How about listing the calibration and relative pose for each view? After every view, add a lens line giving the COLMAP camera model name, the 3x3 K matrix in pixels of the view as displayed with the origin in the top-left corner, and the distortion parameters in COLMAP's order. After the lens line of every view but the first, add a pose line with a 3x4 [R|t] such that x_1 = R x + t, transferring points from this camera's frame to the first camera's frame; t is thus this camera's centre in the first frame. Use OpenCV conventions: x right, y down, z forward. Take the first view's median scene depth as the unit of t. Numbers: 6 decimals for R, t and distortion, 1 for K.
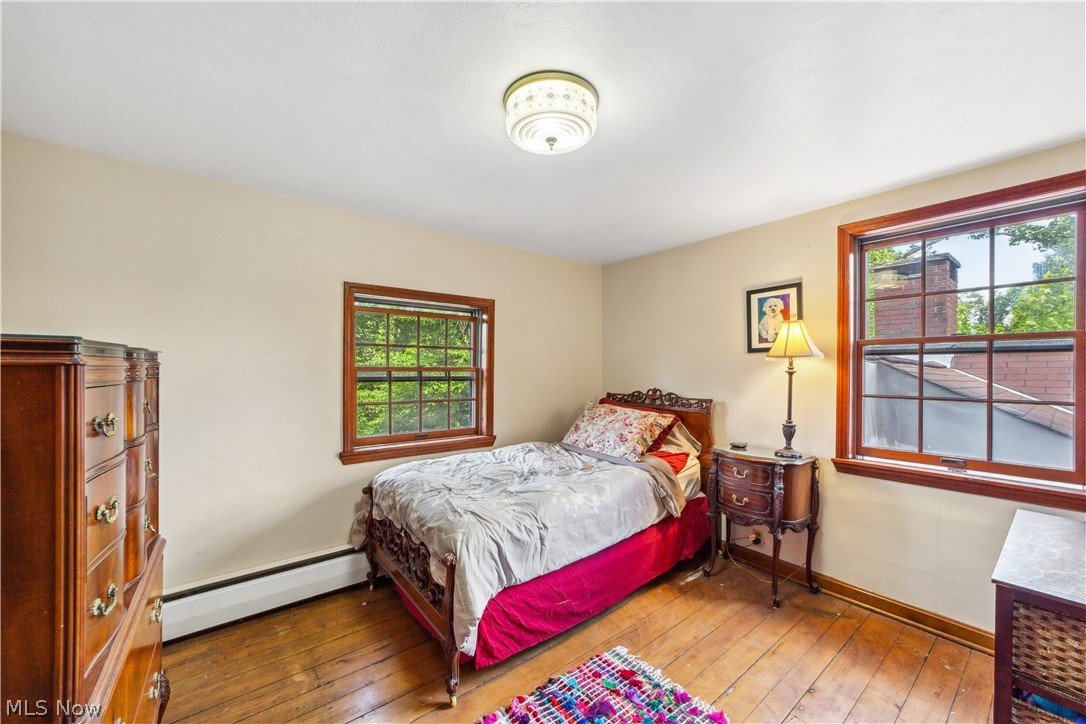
lens RADIAL K [[416.6, 0, 545.7], [0, 416.6, 365.4], [0, 0, 1]] dist [-0.009766, 0.003617]
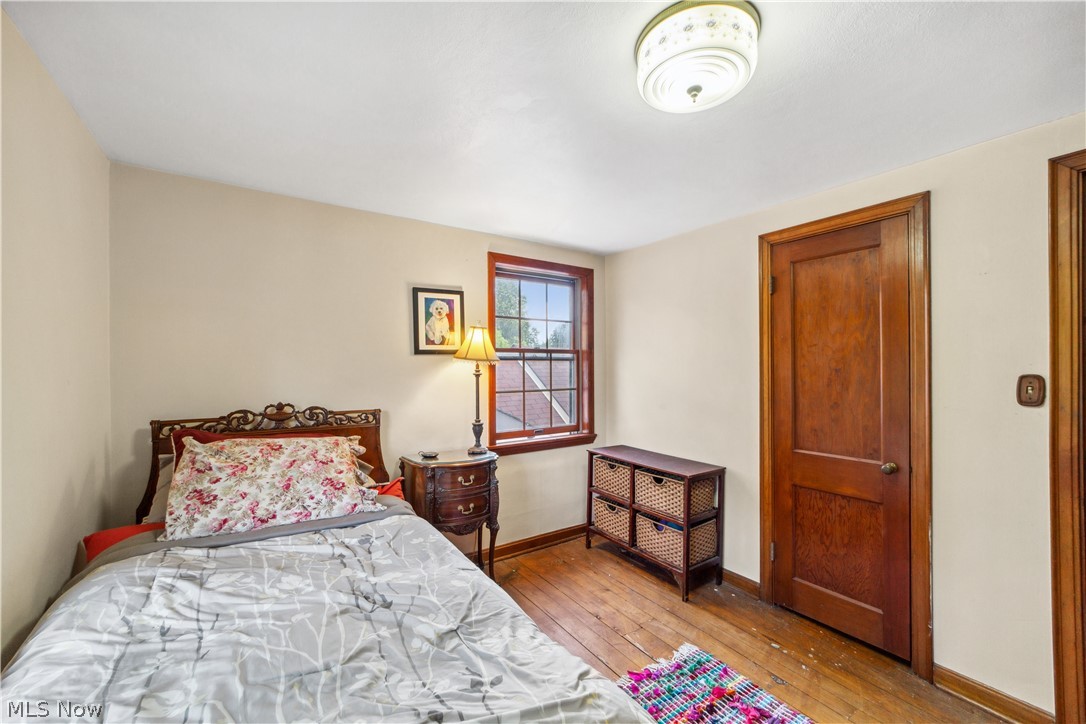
lens RADIAL K [[416.6, 0, 542.9], [0, 416.6, 366.9], [0, 0, 1]] dist [-0.009766, 0.003617]
pose [[0.093565, 0.004438, 0.995603, -0.418391], [-0.003107, 0.999986, -0.004166, 0.000546], [-0.995608, -0.002704, 0.093578, 0.648761]]
